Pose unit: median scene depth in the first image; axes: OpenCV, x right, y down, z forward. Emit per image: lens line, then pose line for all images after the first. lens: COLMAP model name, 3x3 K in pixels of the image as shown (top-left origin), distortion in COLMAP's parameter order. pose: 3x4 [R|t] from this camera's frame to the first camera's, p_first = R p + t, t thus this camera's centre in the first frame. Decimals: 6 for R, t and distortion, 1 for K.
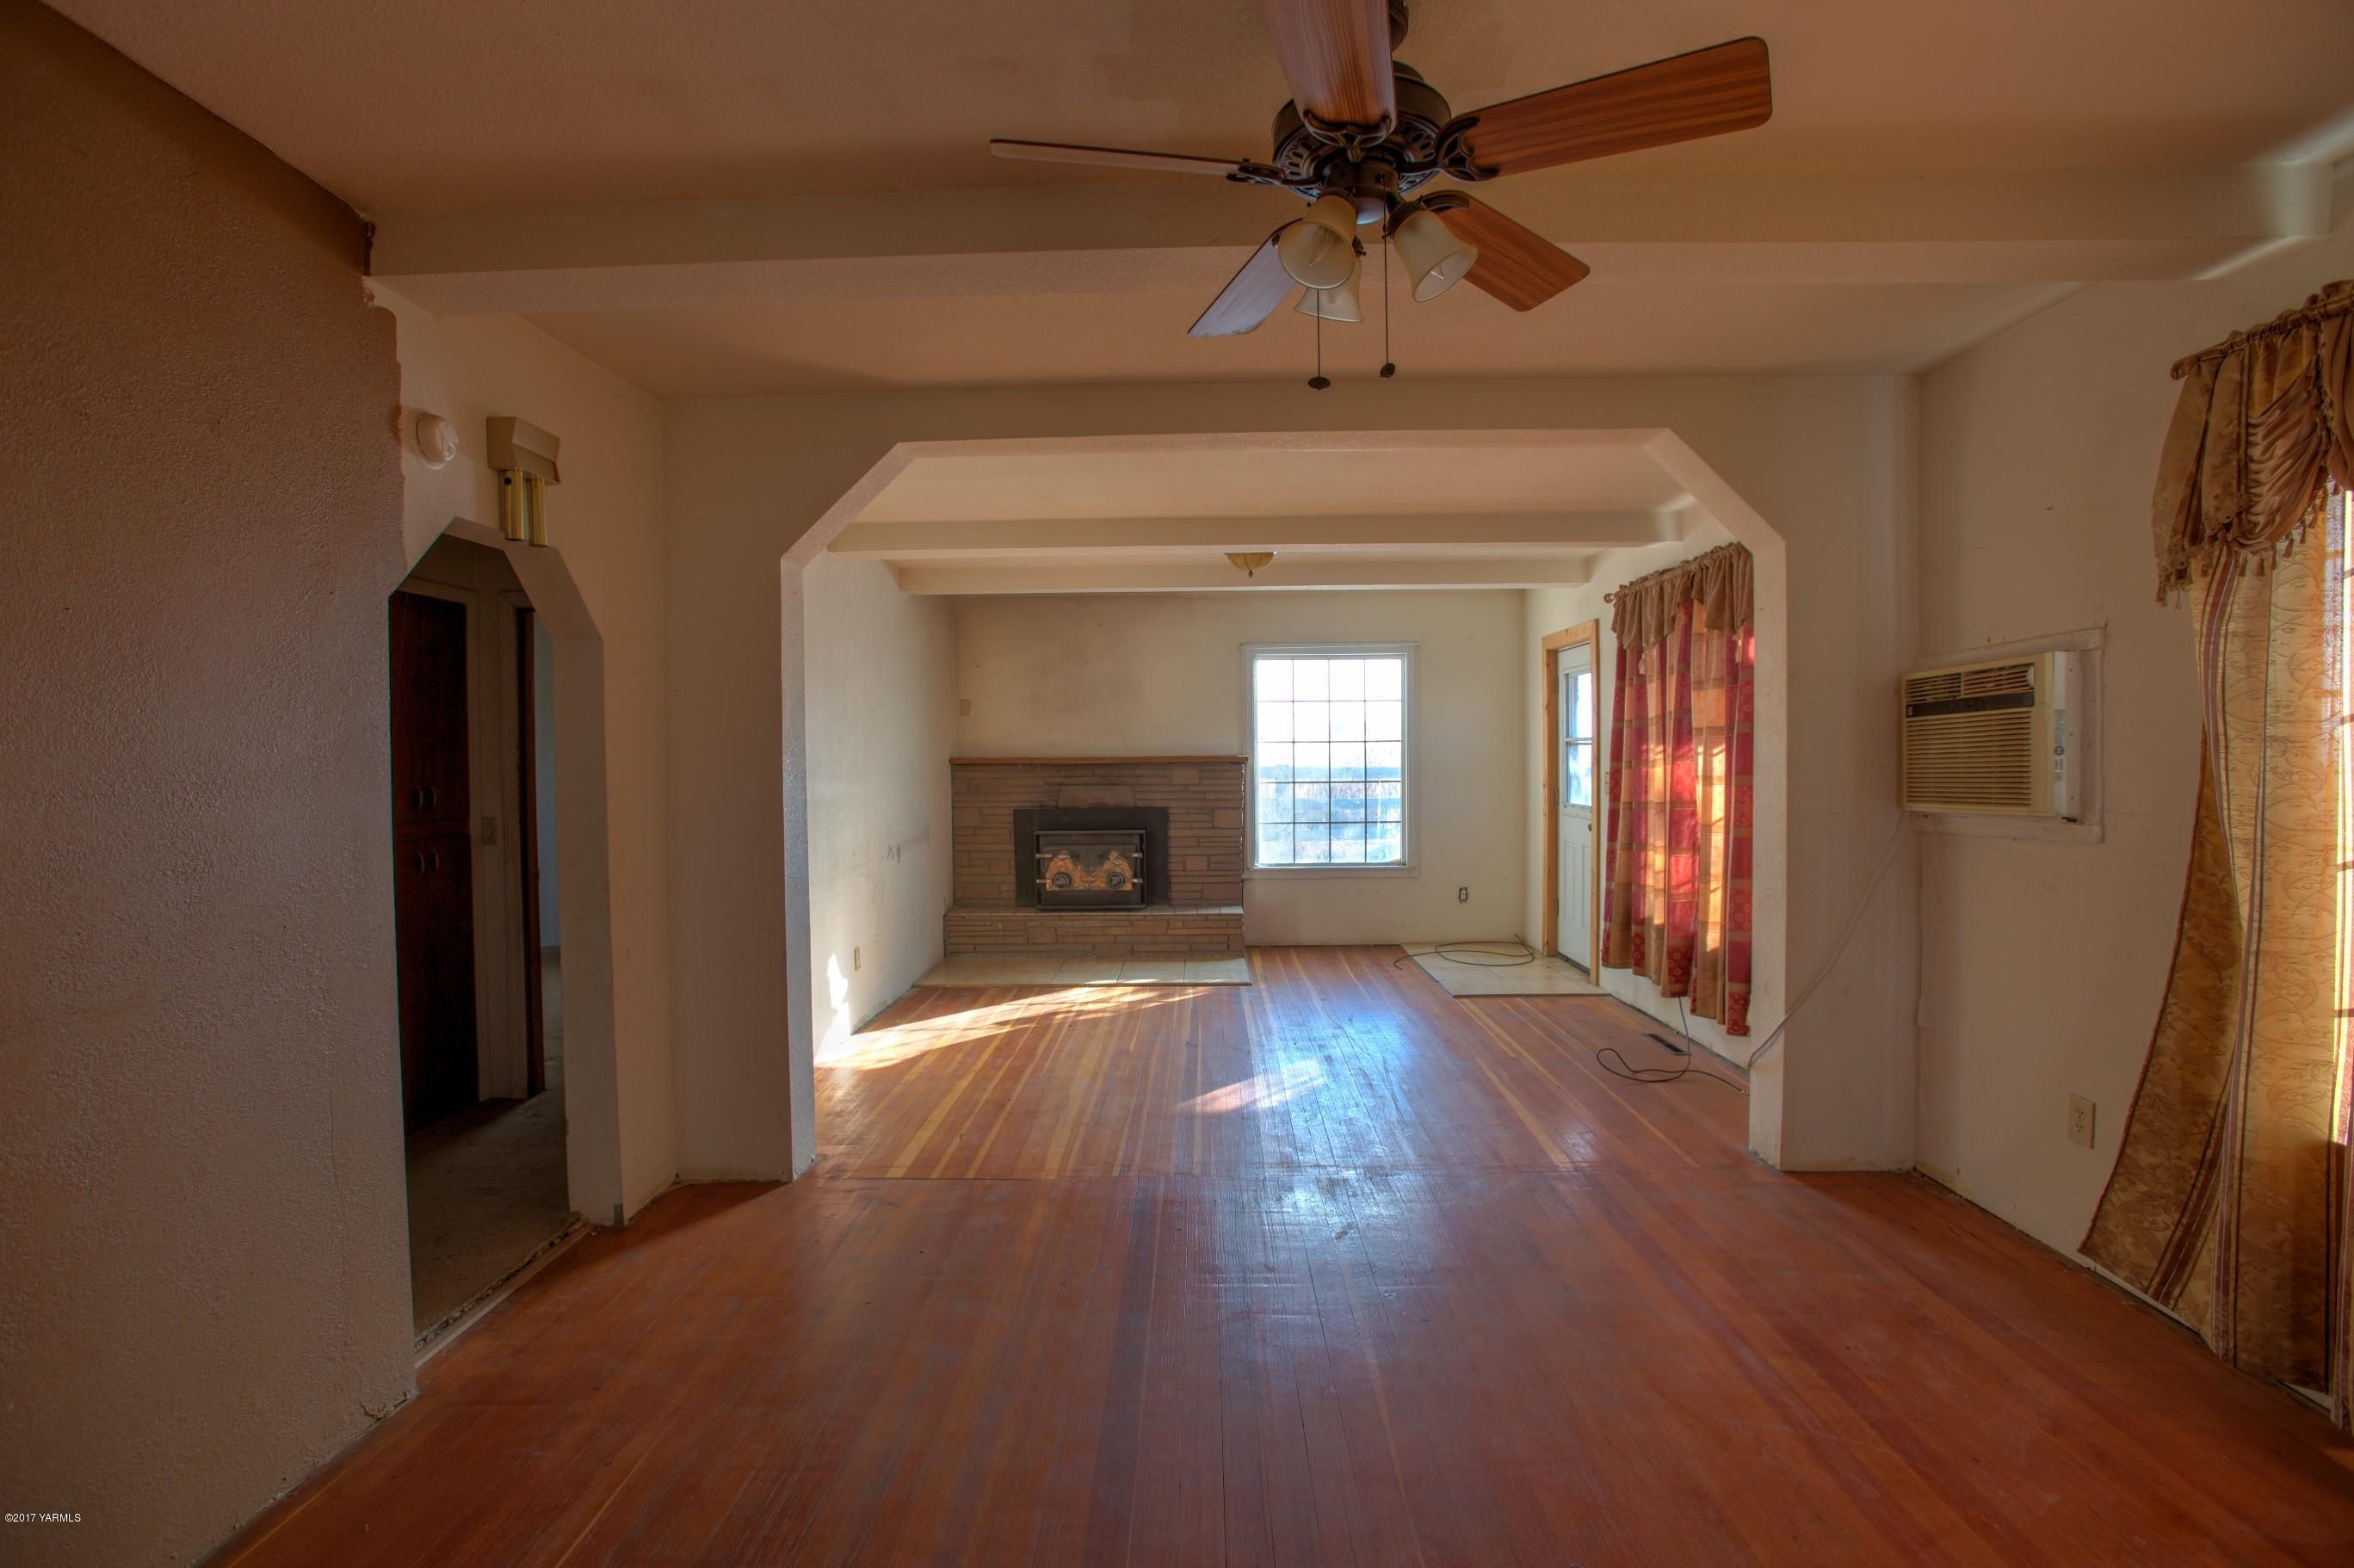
lens RADIAL K [[1081.6, 0, 1183.8], [0, 1081.6, 768.7], [0, 0, 1]] dist [-0.061586, 0.021615]
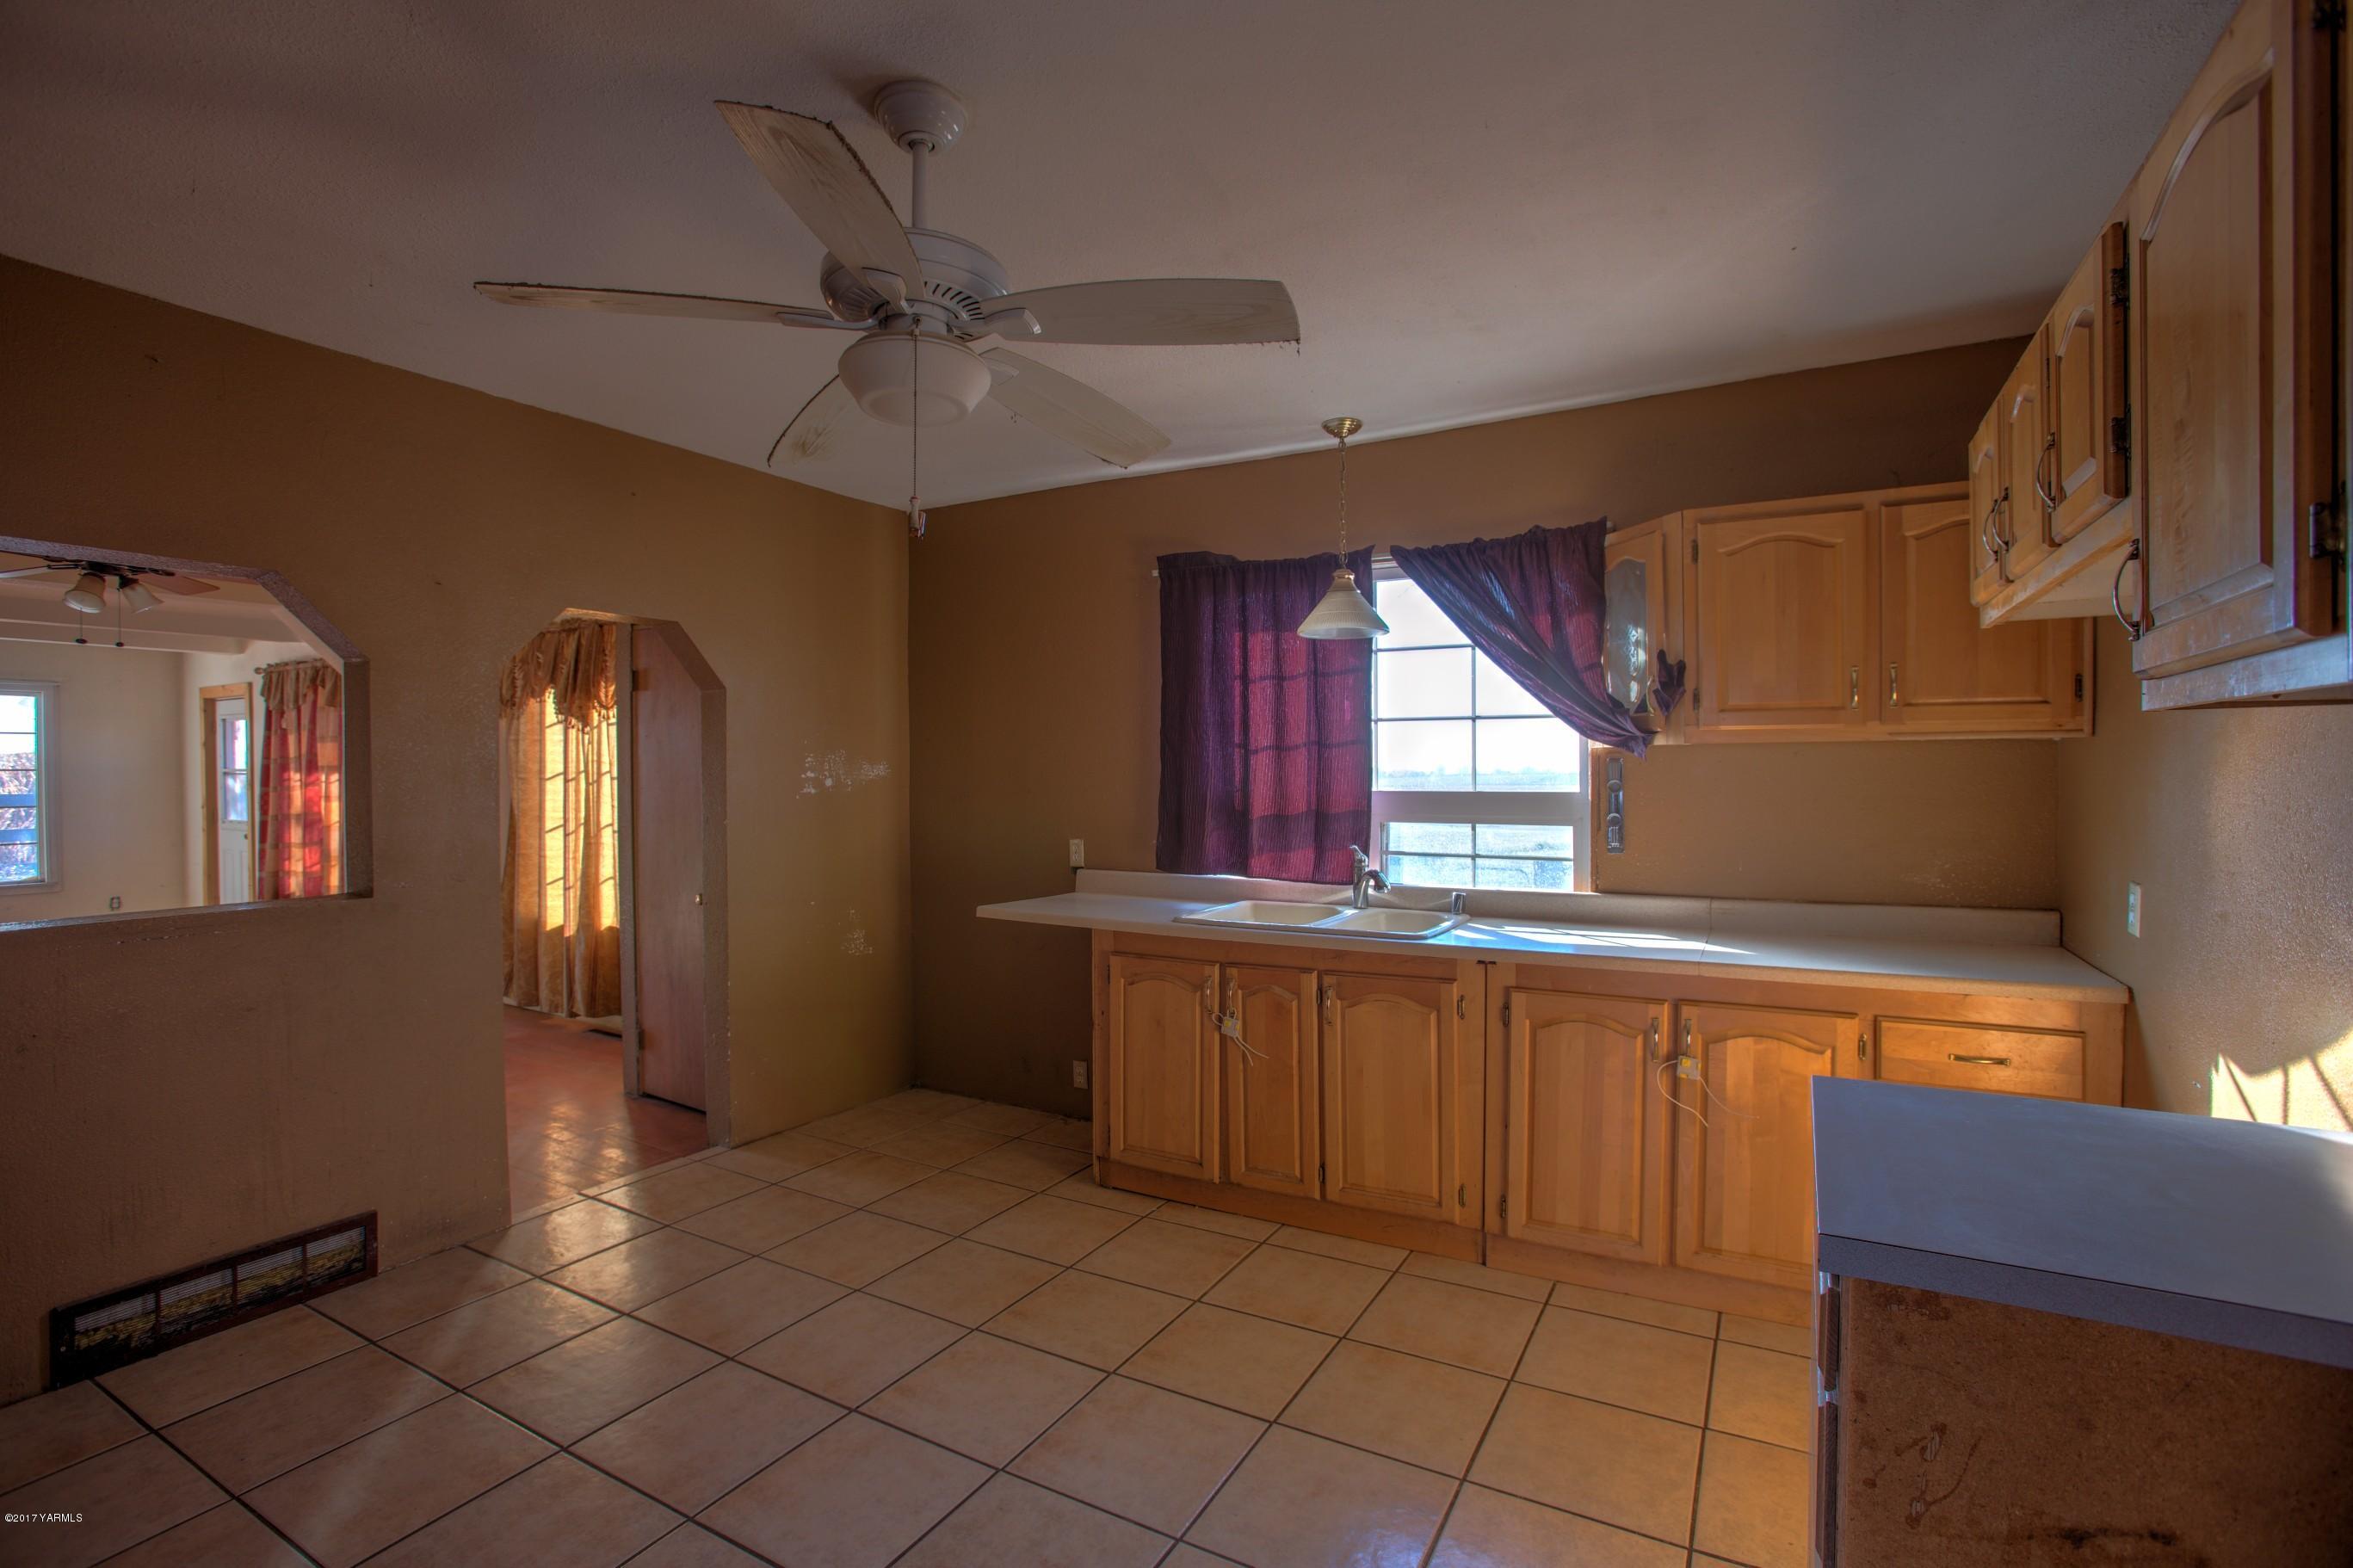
lens RADIAL K [[1081.2, 0, 1175.1], [0, 1081.2, 781.2], [0, 0, 1]] dist [-0.061586, 0.021615]
pose [[0.477678, -0.004111, 0.878525, -0.242410], [0.011438, 0.999933, -0.001540, 0.001715], [-0.878460, 0.010784, 0.477694, -0.740592]]
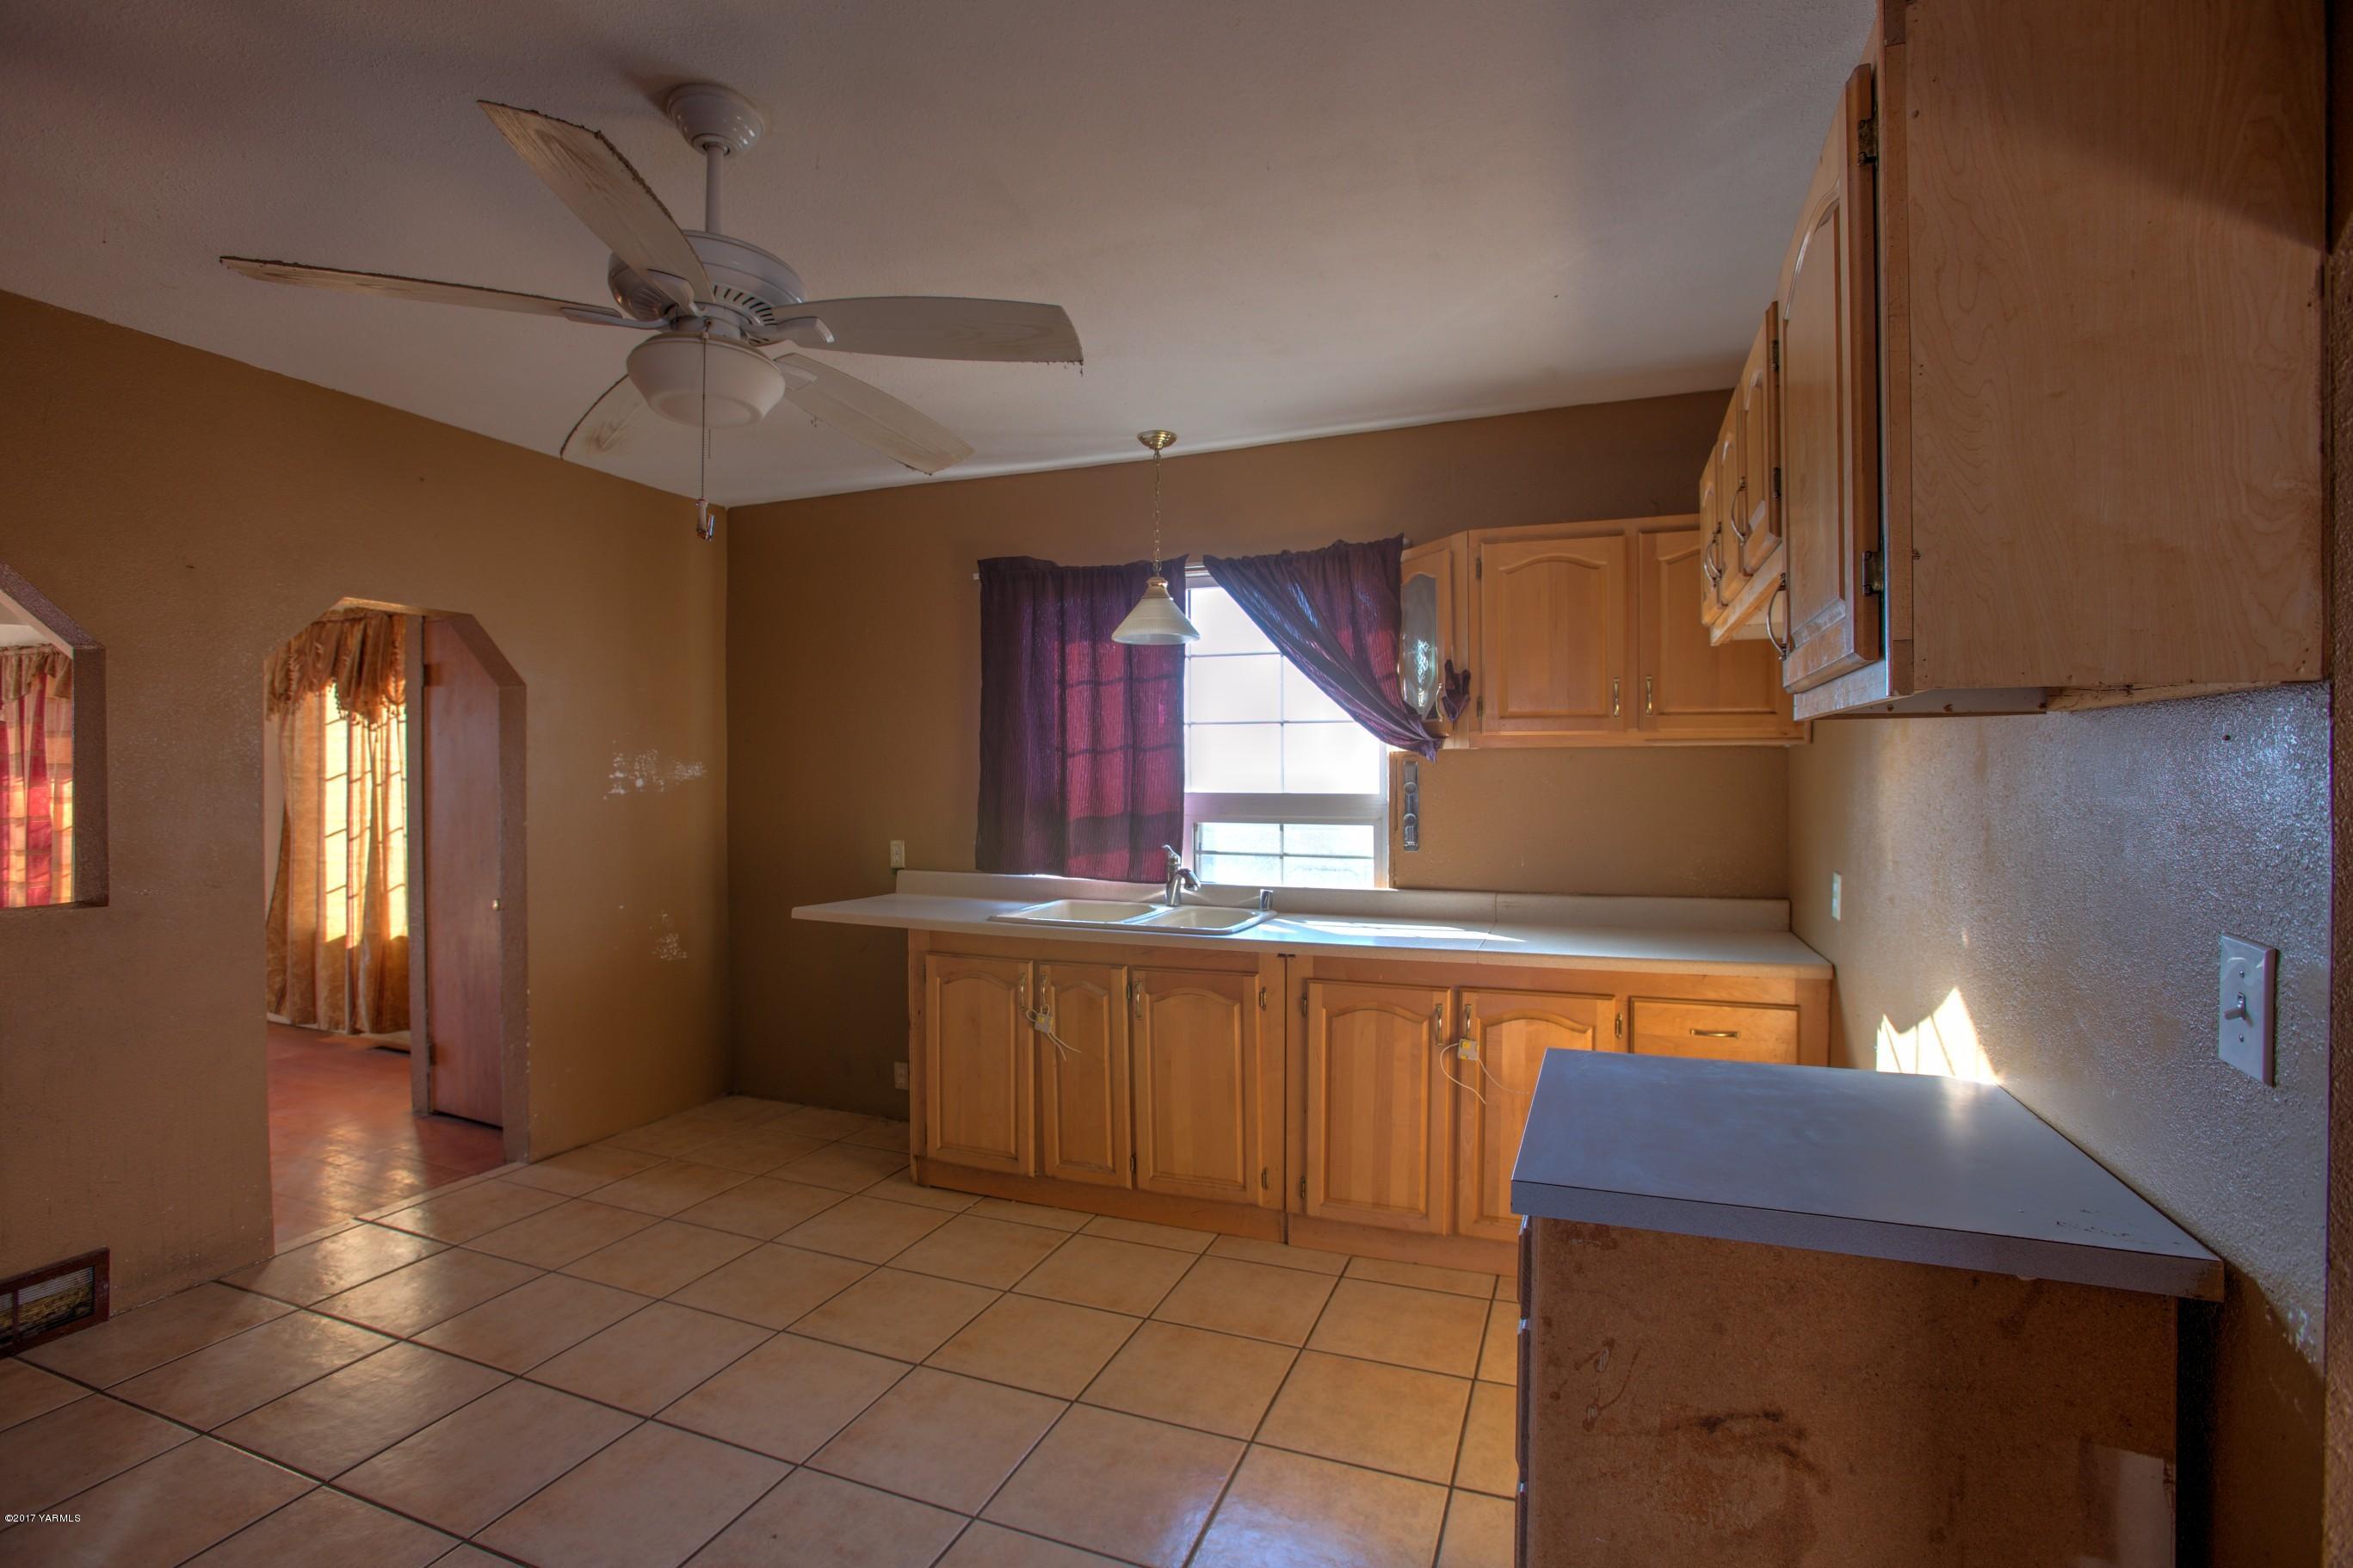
lens RADIAL K [[1081.2, 0, 1173.8], [0, 1081.2, 781.3], [0, 0, 1]] dist [-0.061586, 0.021615]
pose [[0.349740, -0.000788, 0.936846, -0.248855], [0.009552, 0.999951, -0.002725, 0.002980], [-0.936798, 0.009902, 0.349730, -0.764000]]
